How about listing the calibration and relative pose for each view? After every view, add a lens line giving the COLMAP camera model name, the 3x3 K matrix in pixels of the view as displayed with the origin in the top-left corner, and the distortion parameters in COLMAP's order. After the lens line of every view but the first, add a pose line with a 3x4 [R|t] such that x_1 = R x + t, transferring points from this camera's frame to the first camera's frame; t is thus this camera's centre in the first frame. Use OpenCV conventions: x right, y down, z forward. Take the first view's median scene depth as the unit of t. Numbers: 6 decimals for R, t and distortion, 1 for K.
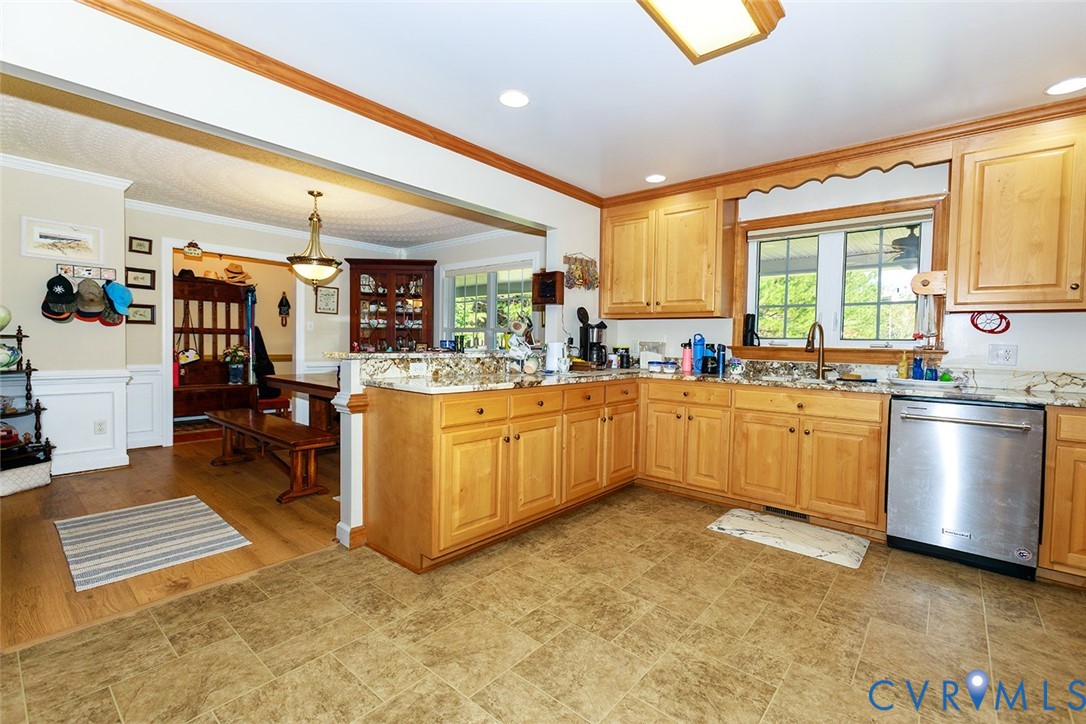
lens RADIAL K [[485.8, 0, 545.1], [0, 485.8, 360.4], [0, 0, 1]] dist [-0.005747, 0.006973]
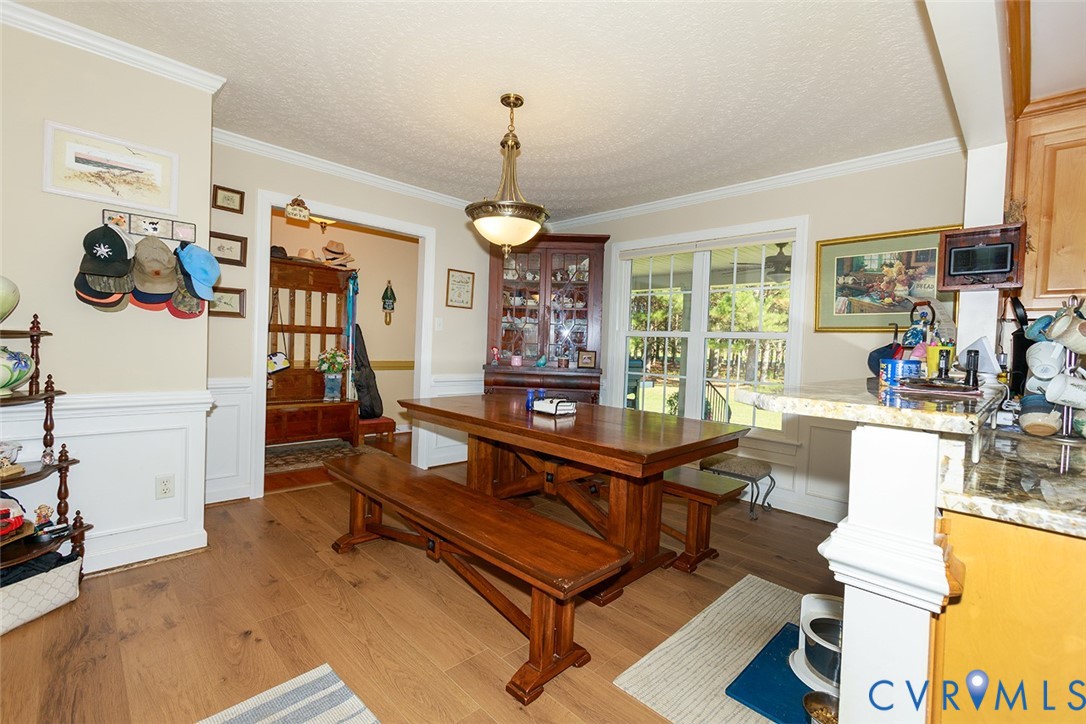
lens RADIAL K [[485.8, 0, 541.8], [0, 485.8, 360.7], [0, 0, 1]] dist [-0.005747, 0.006973]
pose [[0.996247, 0.022922, -0.083465, -0.346365], [-0.023426, 0.999713, -0.005059, -0.022211], [0.083325, 0.006995, 0.996498, 0.376659]]
